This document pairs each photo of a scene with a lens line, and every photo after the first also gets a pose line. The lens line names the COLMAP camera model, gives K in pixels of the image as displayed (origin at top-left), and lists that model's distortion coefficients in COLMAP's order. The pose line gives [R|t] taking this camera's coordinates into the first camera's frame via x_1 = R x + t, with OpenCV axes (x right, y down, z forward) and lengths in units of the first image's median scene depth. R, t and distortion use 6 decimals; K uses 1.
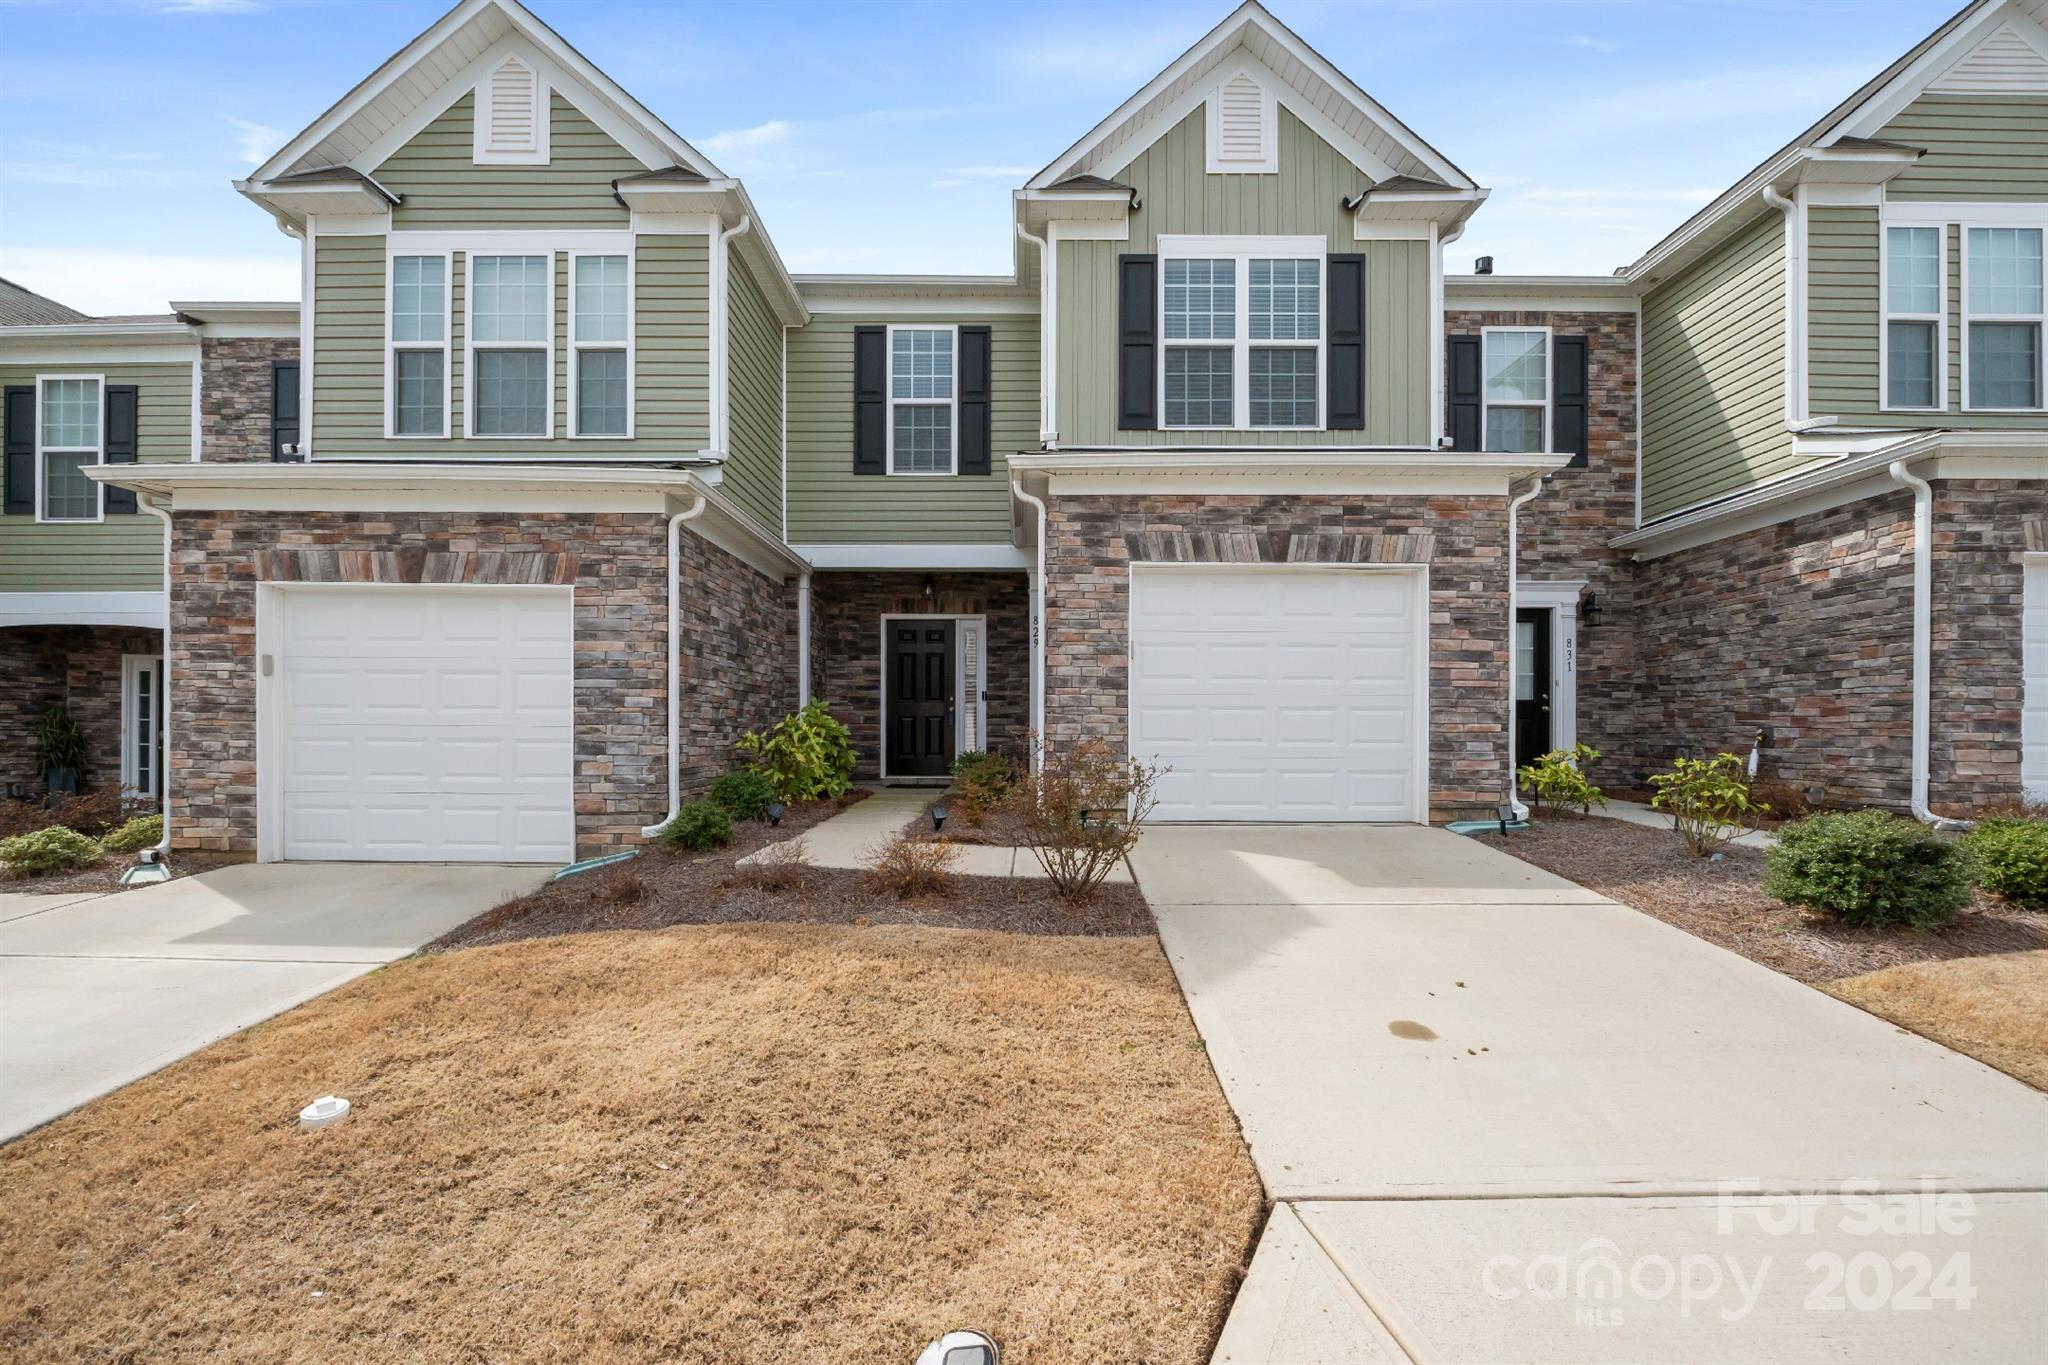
lens RADIAL K [[871.3, 0, 1027.5], [0, 871.3, 727.5], [0, 0, 1]] dist [0.003710, -0.000237]
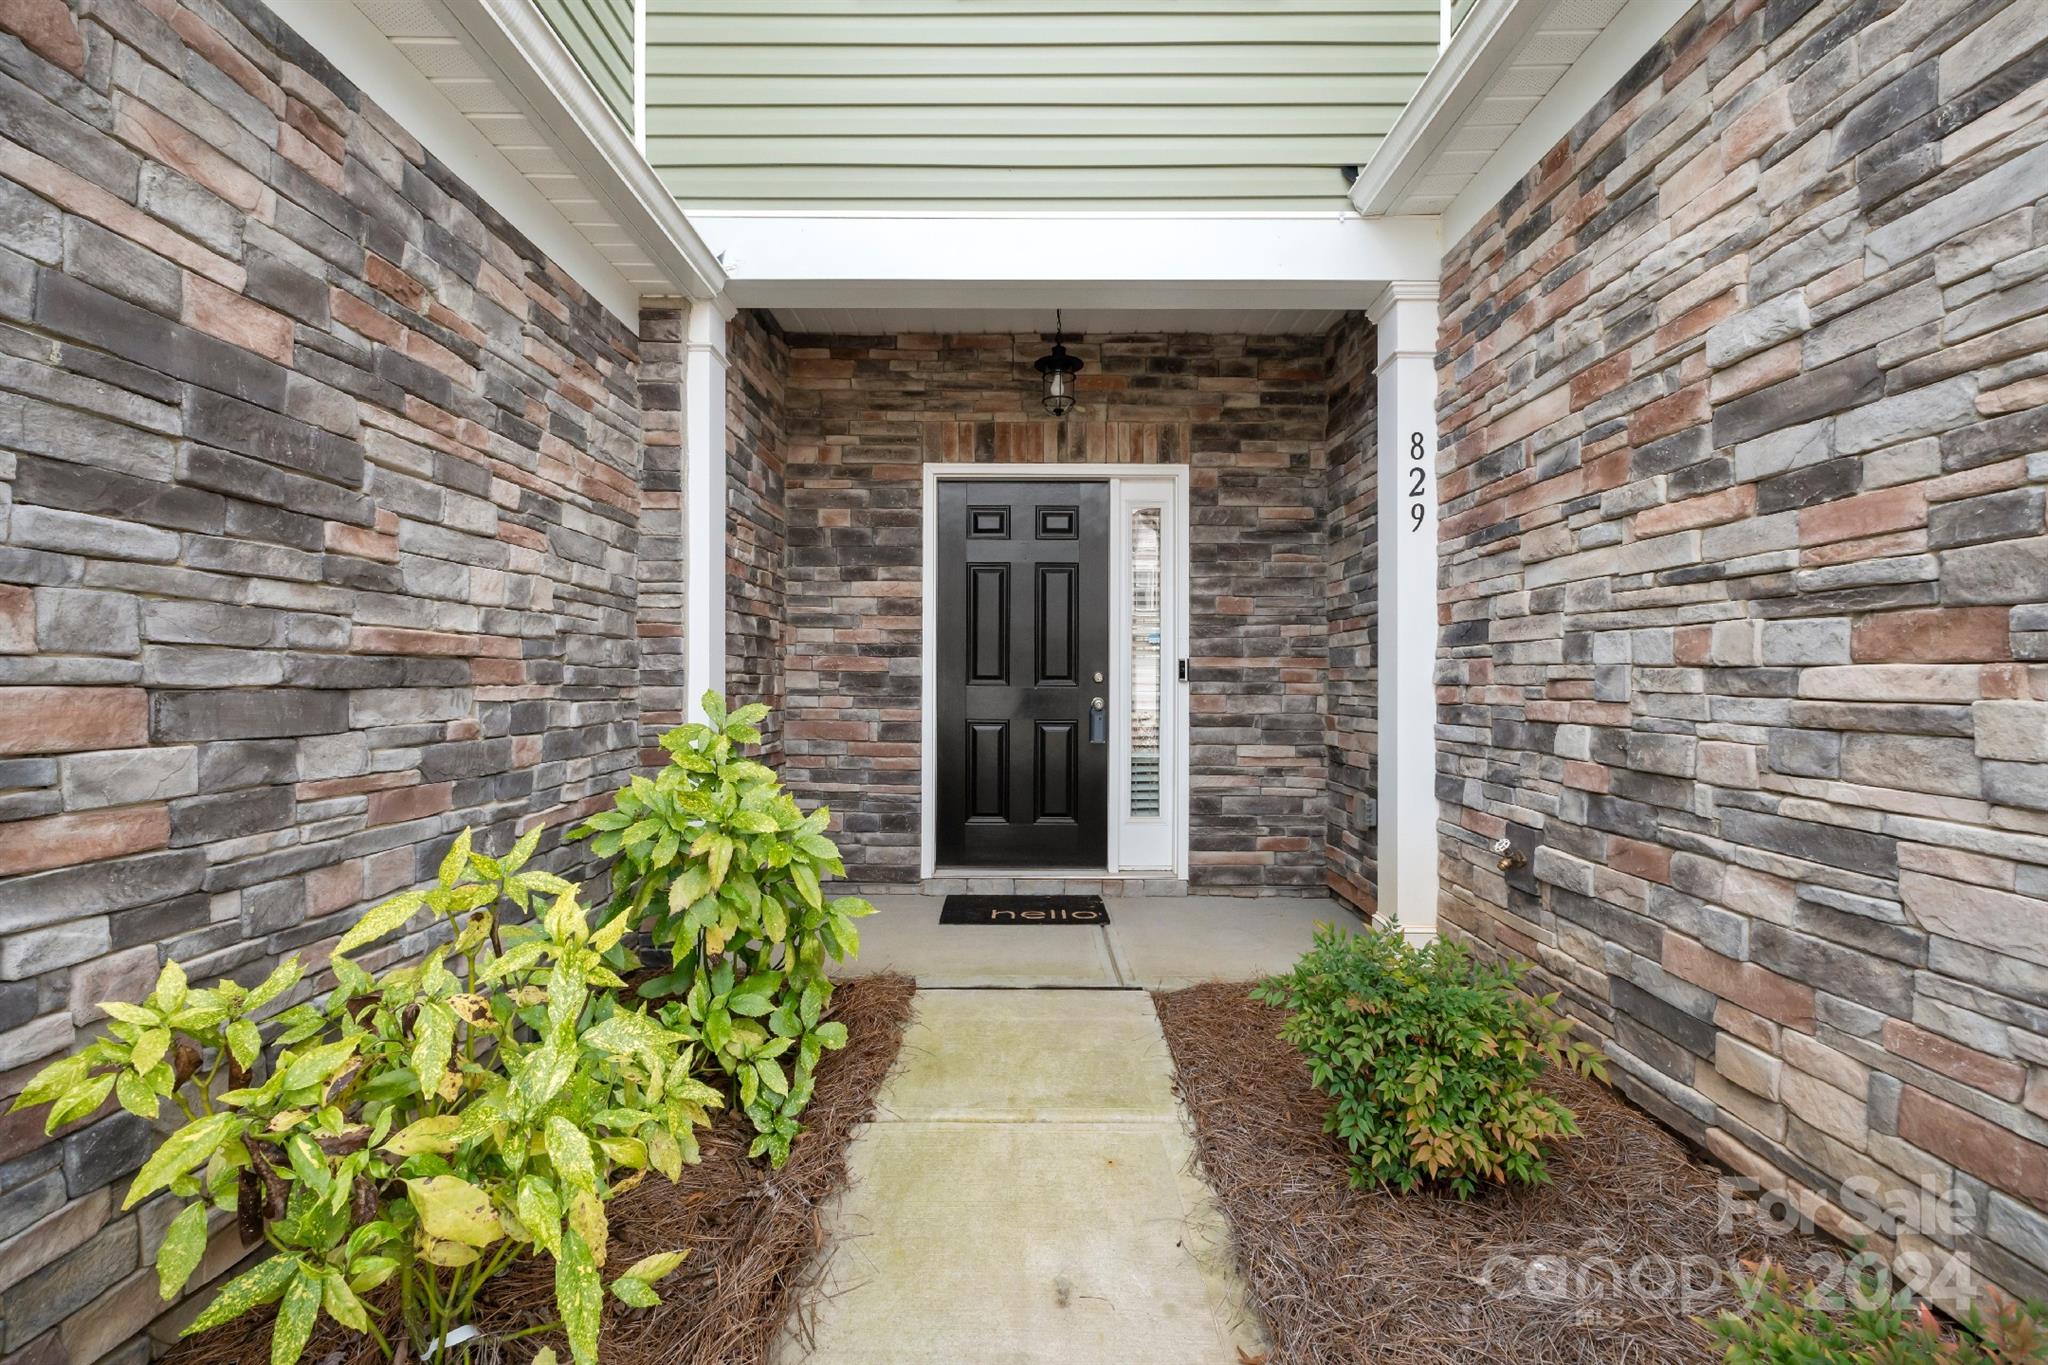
lens RADIAL K [[871.3, 0, 1022.5], [0, 871.3, 679.2], [0, 0, 1]] dist [0.003710, -0.000237]
pose [[0.999978, 0.000906, -0.006569, -0.120603], [-0.000891, 0.999997, 0.002316, -0.033395], [0.006571, -0.002310, 0.999976, 0.604697]]
